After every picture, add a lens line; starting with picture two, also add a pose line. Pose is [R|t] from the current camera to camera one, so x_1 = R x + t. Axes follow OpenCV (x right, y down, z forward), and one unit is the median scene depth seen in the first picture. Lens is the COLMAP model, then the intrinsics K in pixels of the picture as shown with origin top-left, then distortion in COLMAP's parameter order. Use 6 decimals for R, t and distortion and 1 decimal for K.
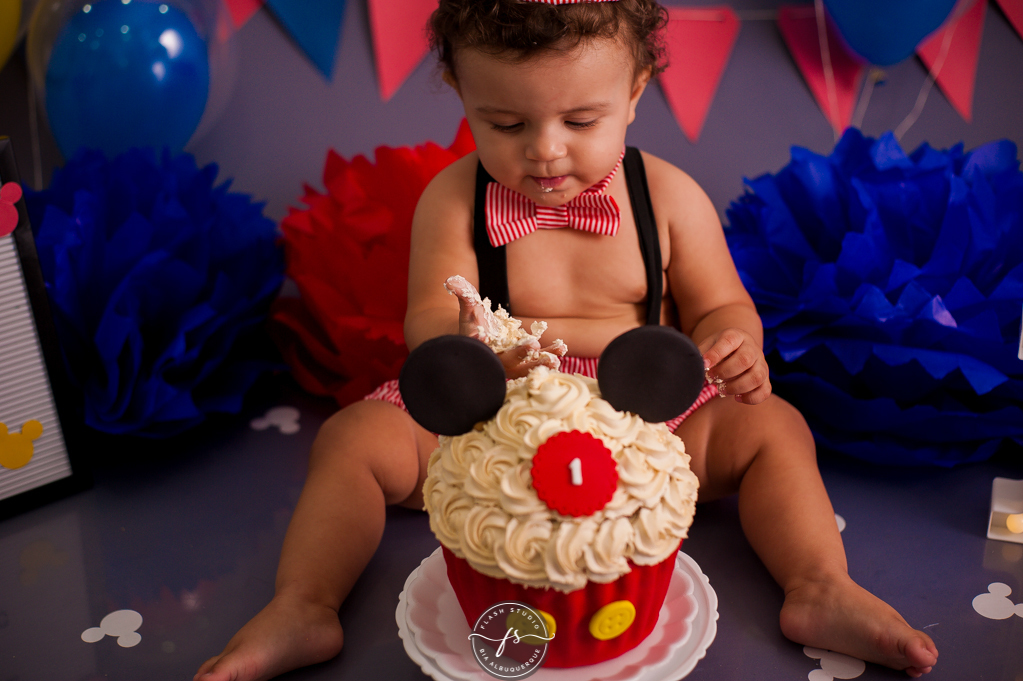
lens RADIAL K [[1479.9, 0, 492.6], [0, 1479.9, 297.0], [0, 0, 1]] dist [-0.049471, -0.103925]
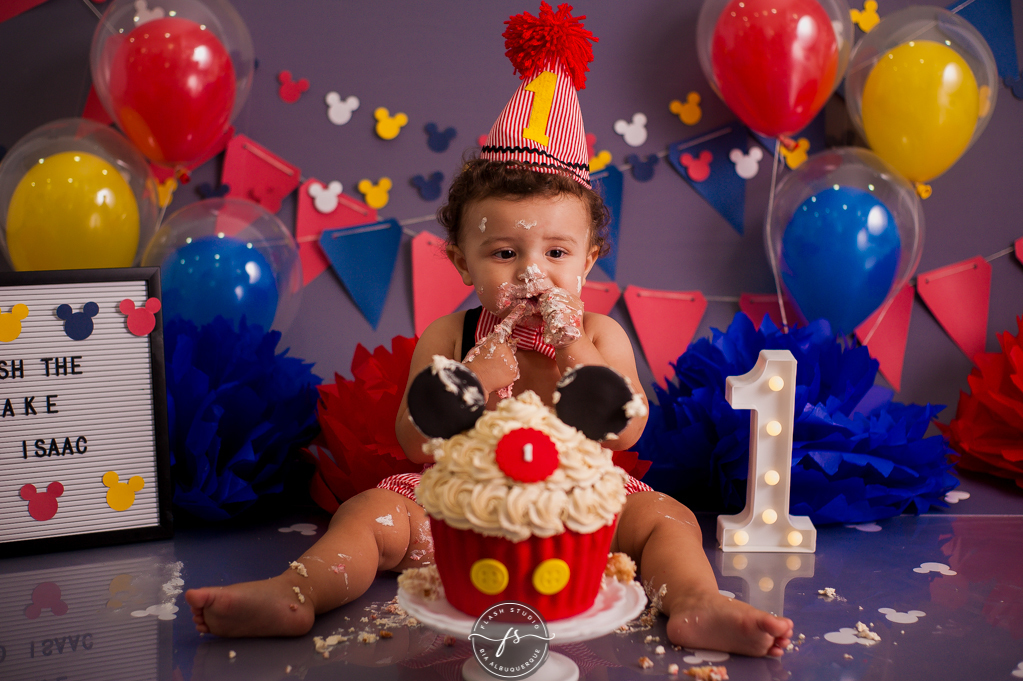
lens RADIAL K [[1473.3, 0, 467.1], [0, 1473.3, 340.6], [0, 0, 1]] dist [-0.027660, -0.040162]
pose [[0.996594, 0.056990, -0.059609, 0.074071], [-0.072430, 0.950482, -0.302220, 0.425912], [0.039434, 0.305508, 0.951372, -0.321745]]
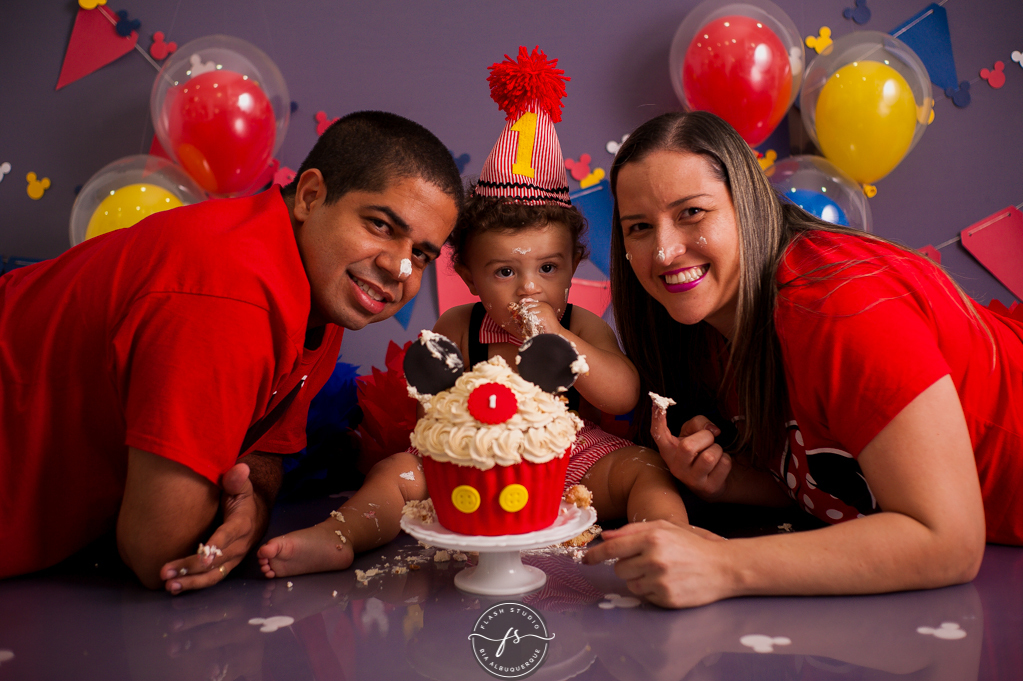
lens RADIAL K [[1424.8, 0, 459.7], [0, 1424.8, 344.0], [0, 0, 1]] dist [-0.002695, -0.127824]
pose [[0.990302, 0.024935, -0.136676, 0.242034], [-0.066688, 0.948334, -0.310187, 0.568197], [0.121880, 0.316293, 0.940800, -0.603834]]
